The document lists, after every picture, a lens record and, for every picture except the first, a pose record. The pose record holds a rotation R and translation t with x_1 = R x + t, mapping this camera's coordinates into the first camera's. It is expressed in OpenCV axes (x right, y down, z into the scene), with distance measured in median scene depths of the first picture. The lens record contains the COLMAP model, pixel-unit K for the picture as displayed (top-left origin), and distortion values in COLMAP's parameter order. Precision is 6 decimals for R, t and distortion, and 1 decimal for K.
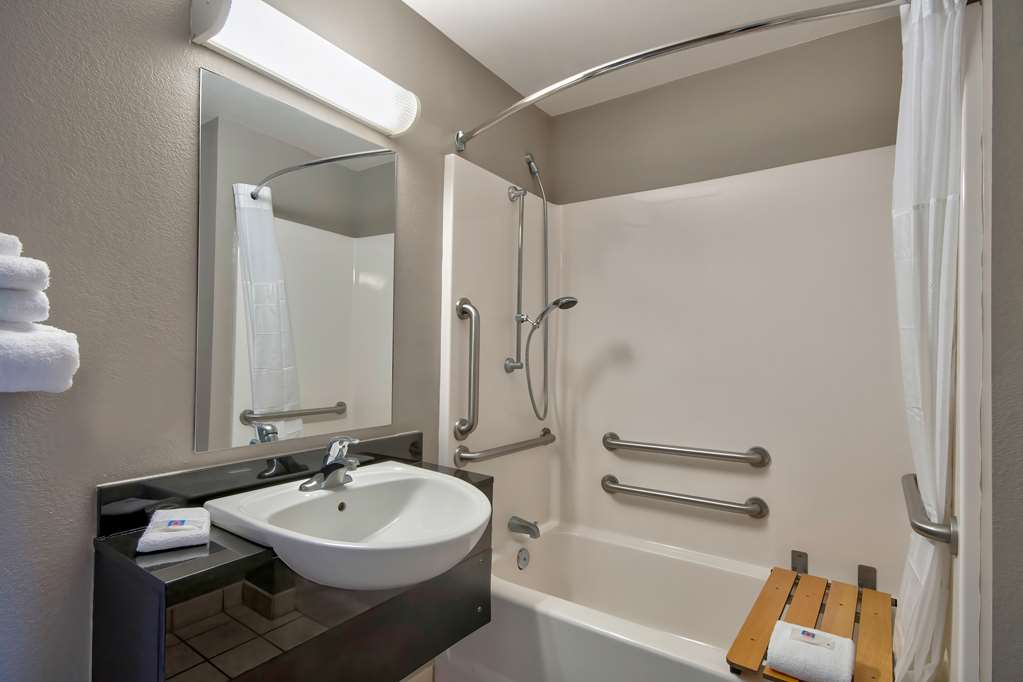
lens RADIAL K [[503.1, 0, 511.5], [0, 503.1, 341.0], [0, 0, 1]] dist [0.001269, 0.000102]
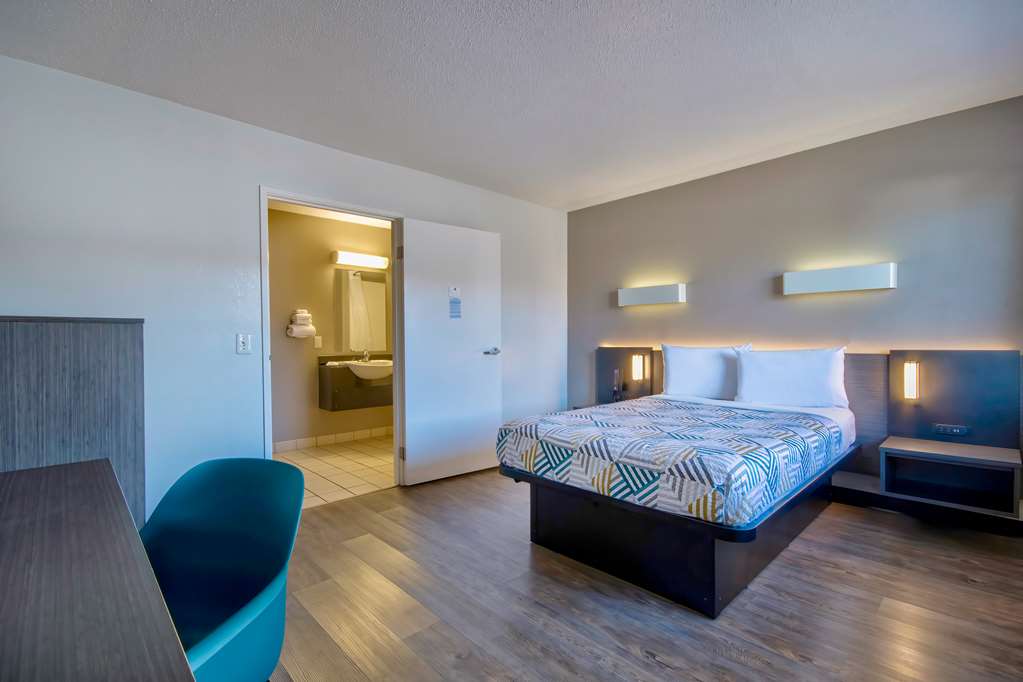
lens RADIAL K [[473.2, 0, 511.5], [0, 473.2, 341.0], [0, 0, 1]] dist [-0.001263, -0.000168]
pose [[0.976930, -0.014203, -0.213085, 1.964211], [0.020145, 0.999466, 0.025740, 0.045247], [0.212606, -0.029439, 0.976695, -3.030705]]
